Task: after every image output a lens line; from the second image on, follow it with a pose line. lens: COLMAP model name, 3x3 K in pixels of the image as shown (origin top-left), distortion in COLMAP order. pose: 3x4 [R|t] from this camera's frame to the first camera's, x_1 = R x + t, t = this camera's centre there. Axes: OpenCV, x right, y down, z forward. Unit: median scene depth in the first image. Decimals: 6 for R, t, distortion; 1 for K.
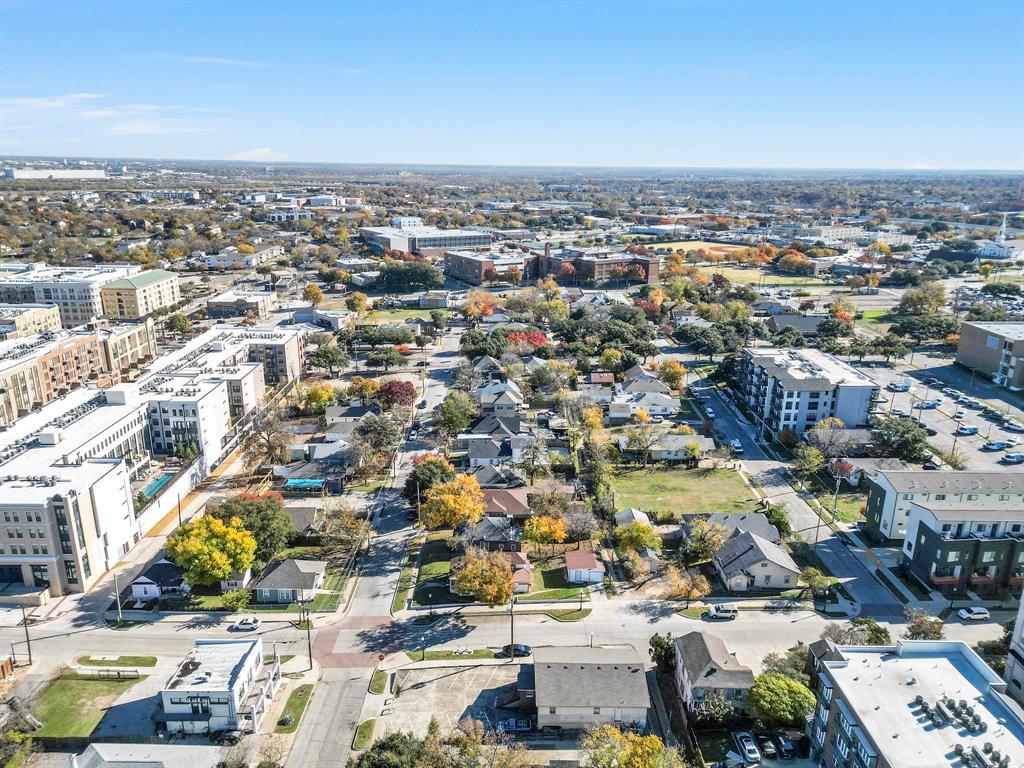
lens RADIAL K [[717.0, 0, 512.2], [0, 717.0, 384.0], [0, 0, 1]] dist [0.032657, -0.000071]
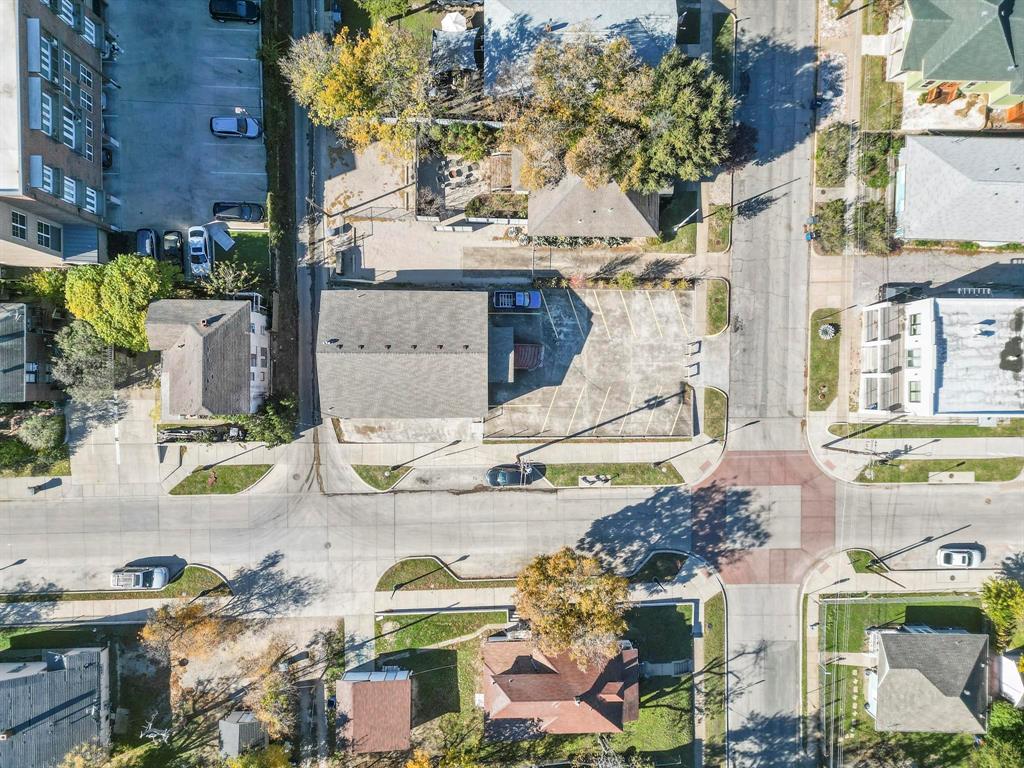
lens RADIAL K [[717.0, 0, 510.2], [0, 717.0, 383.9], [0, 0, 1]] dist [0.032657, -0.000071]
pose [[-0.999396, 0.001596, -0.034708, 0.025029], [-0.033544, -0.304738, 0.951845, -0.183602], [-0.009057, 0.952435, 0.304607, 0.685756]]
